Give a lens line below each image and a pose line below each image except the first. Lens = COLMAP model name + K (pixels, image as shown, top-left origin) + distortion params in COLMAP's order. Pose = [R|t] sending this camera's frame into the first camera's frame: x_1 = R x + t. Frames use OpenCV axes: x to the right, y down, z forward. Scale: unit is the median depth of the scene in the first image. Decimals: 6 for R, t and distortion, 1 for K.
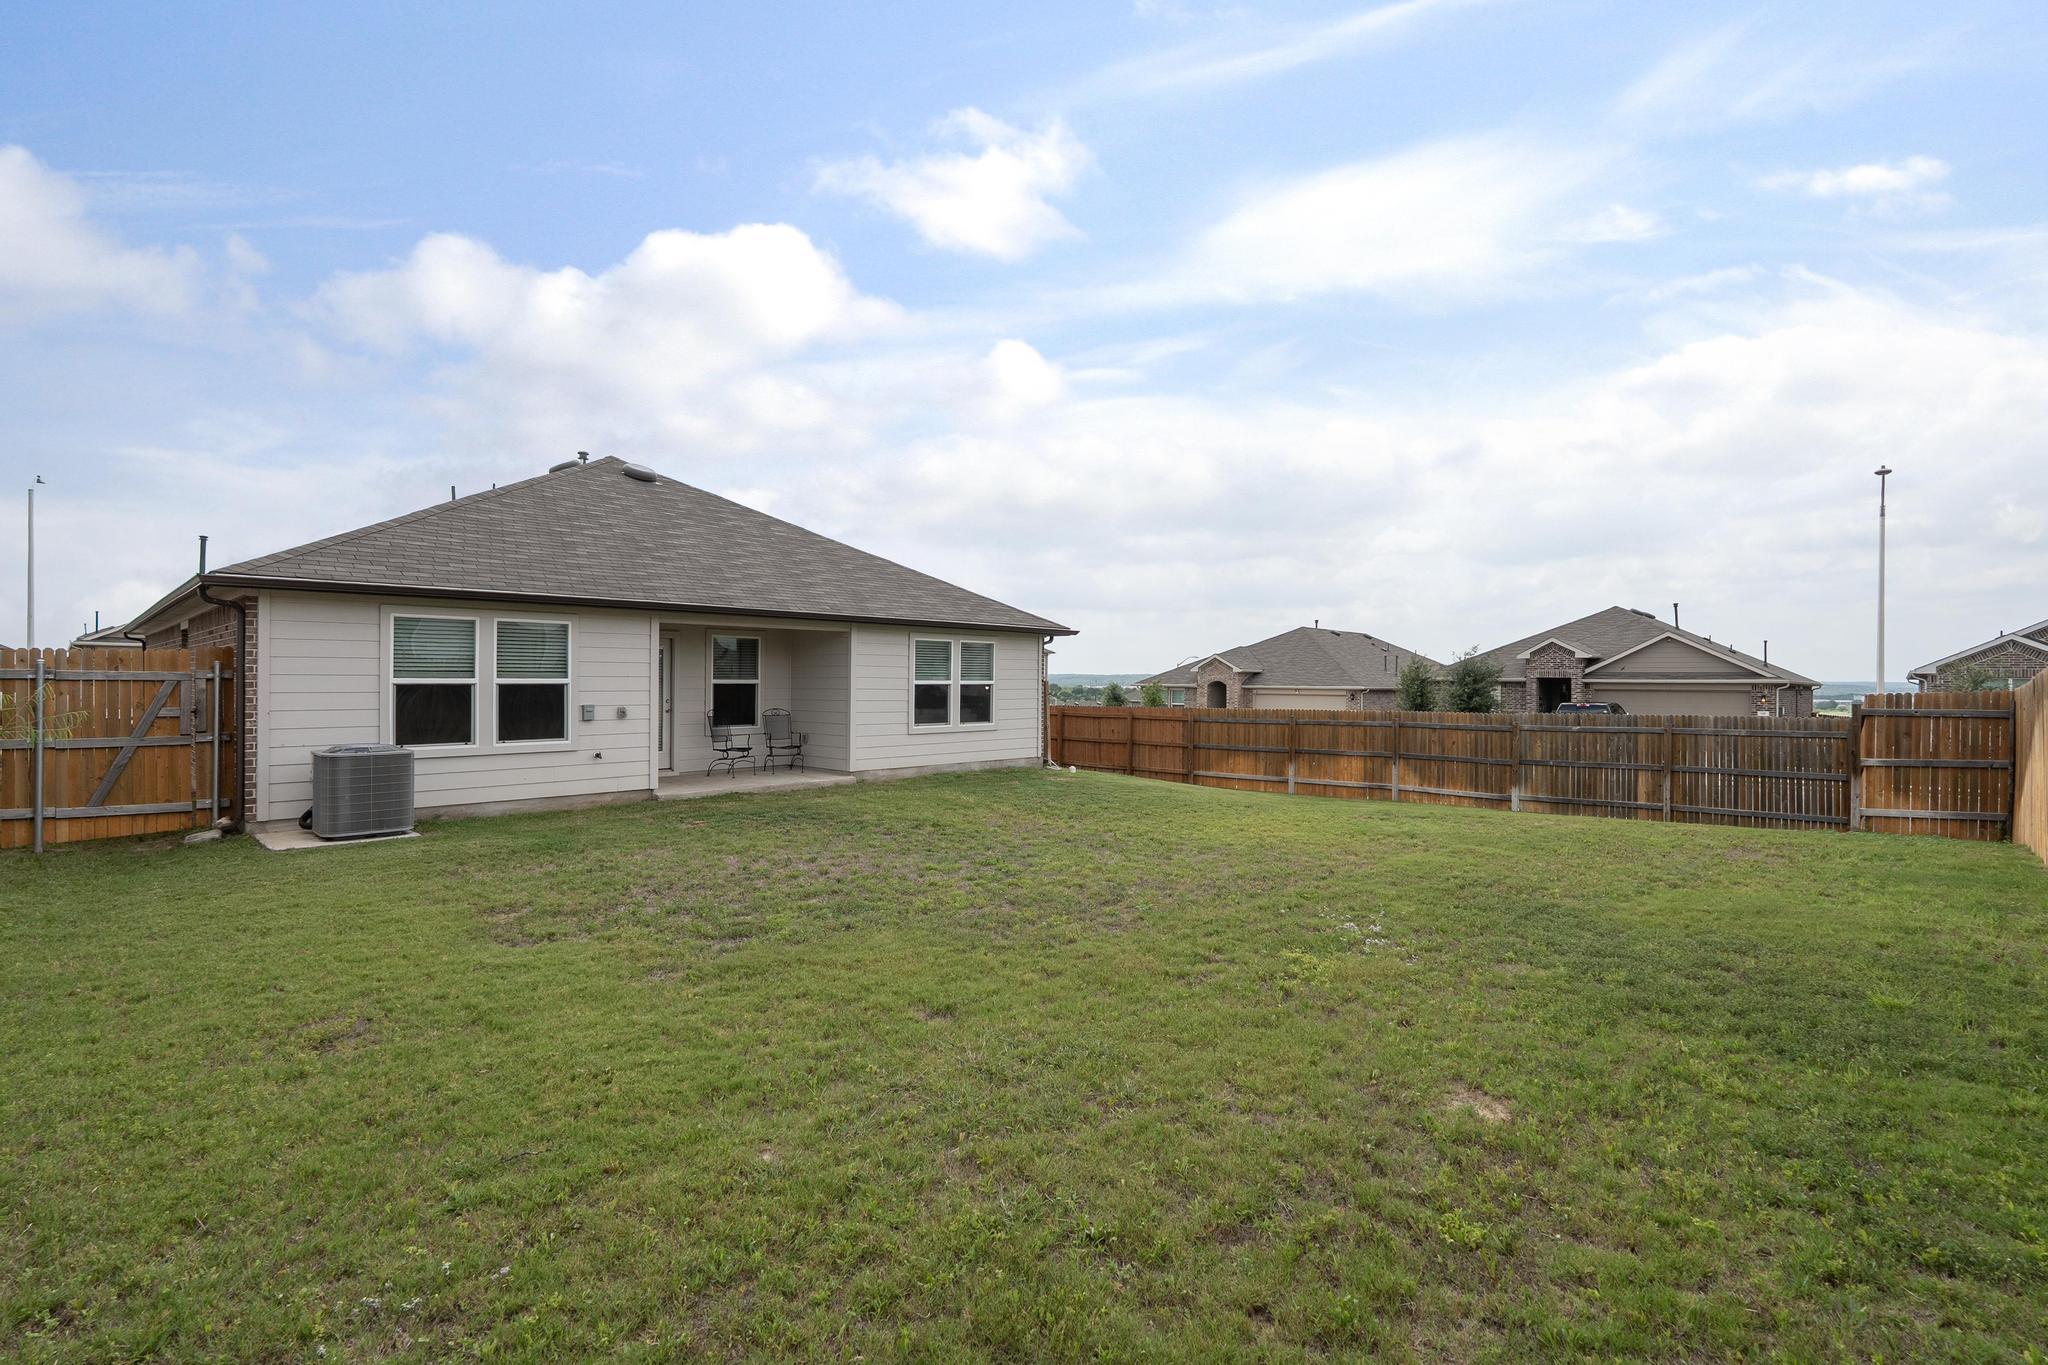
lens RADIAL K [[901.1, 0, 1028.9], [0, 901.1, 695.8], [0, 0, 1]] dist [-0.000446, 0.000167]
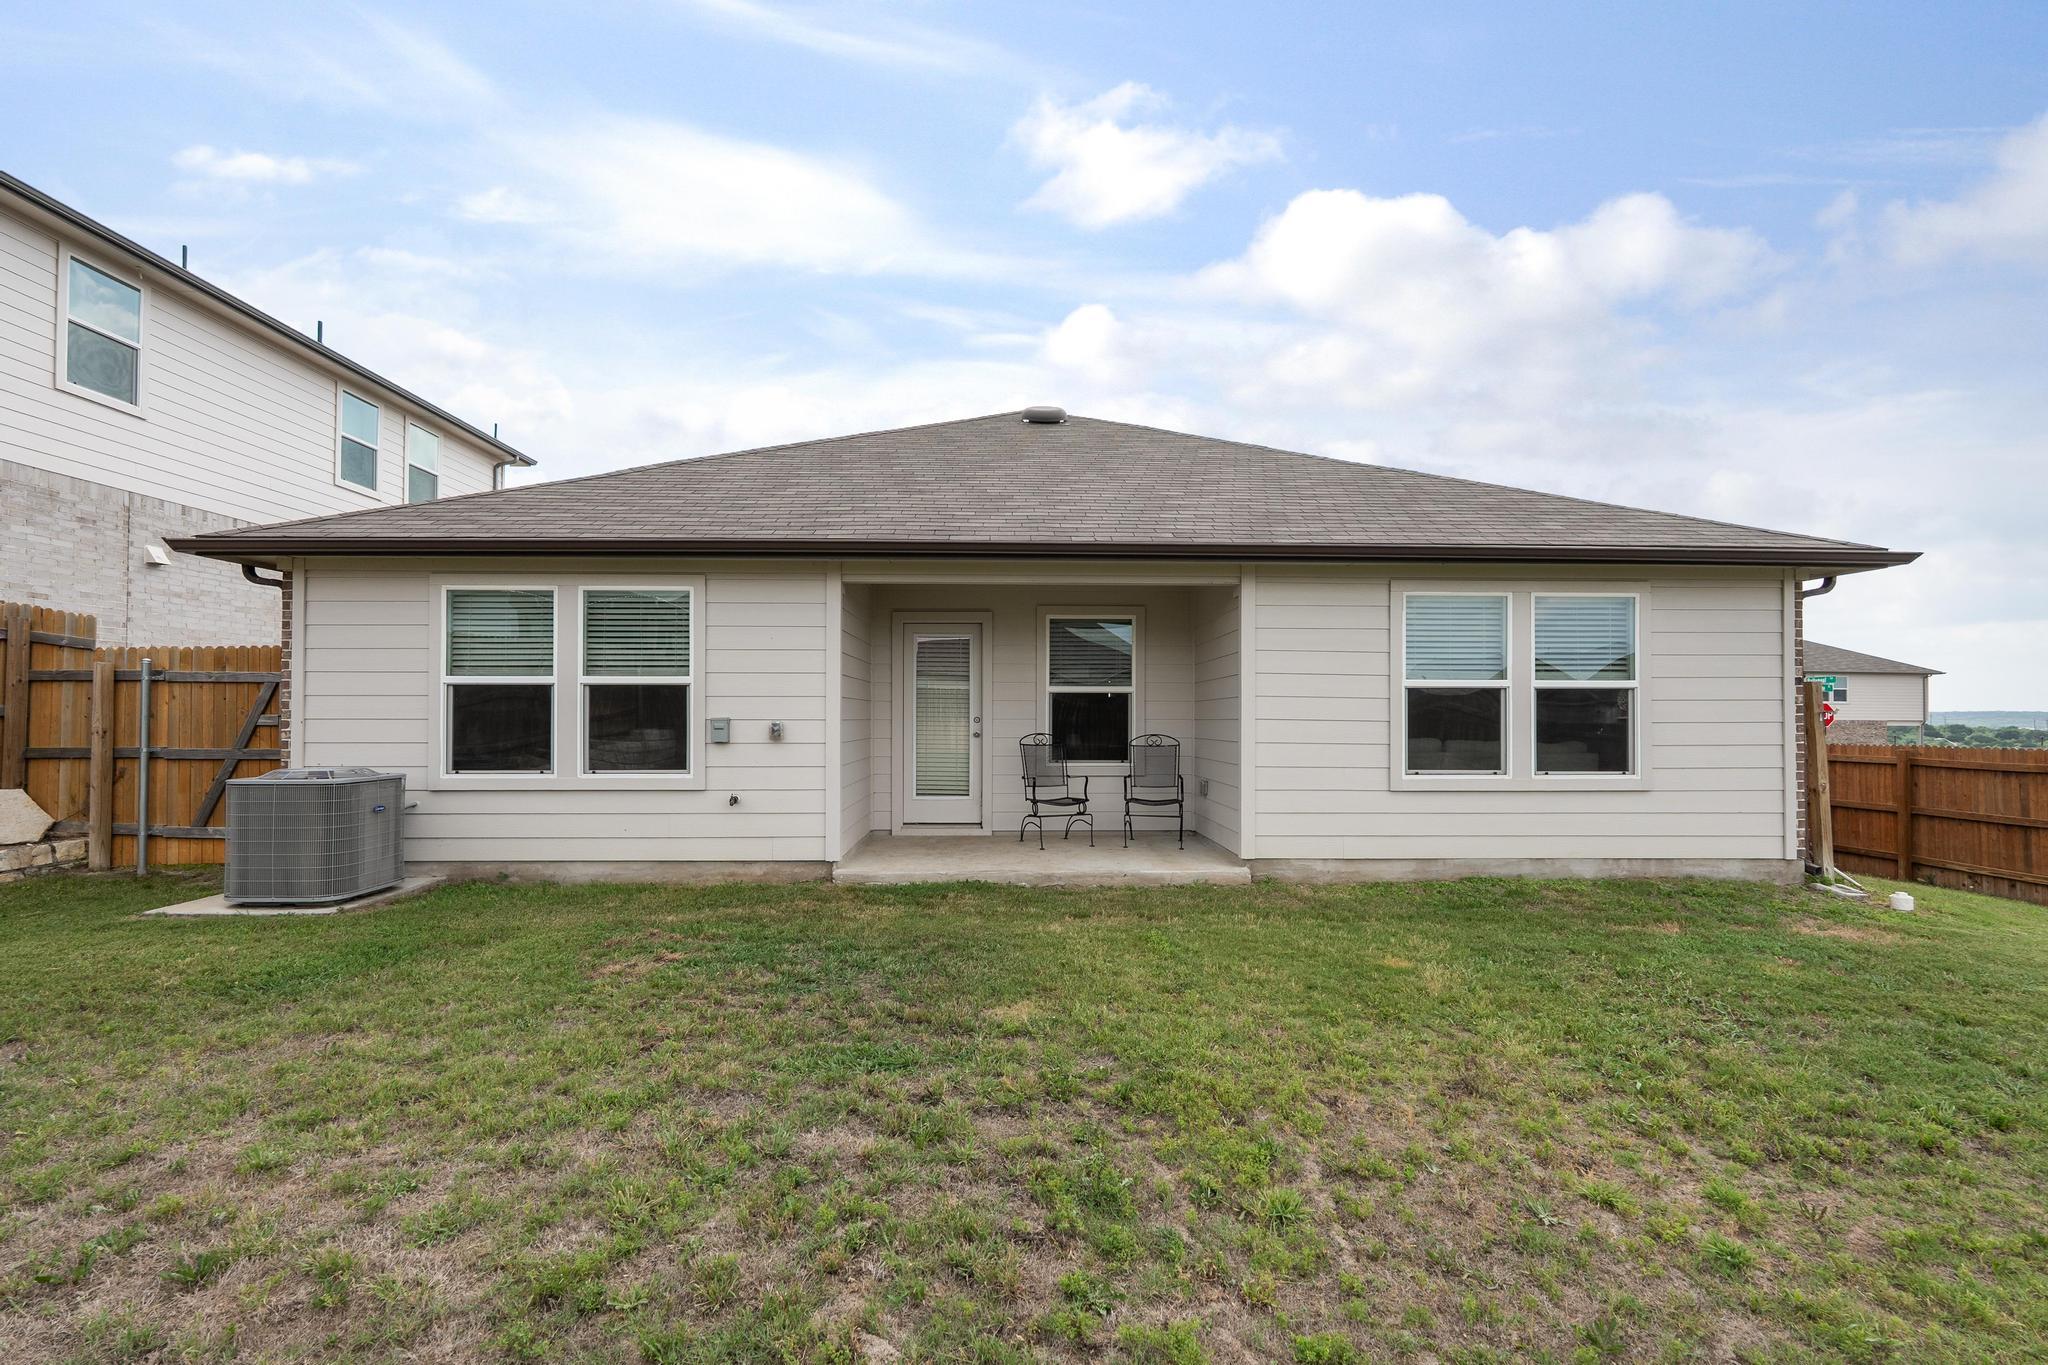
lens RADIAL K [[901.1, 0, 1028.9], [0, 901.1, 695.8], [0, 0, 1]] dist [-0.000446, 0.000167]
pose [[0.694141, -0.024503, -0.719422, 0.106766], [-0.007929, 0.999100, -0.041679, 0.018327], [0.719796, 0.034635, 0.693321, 0.692303]]
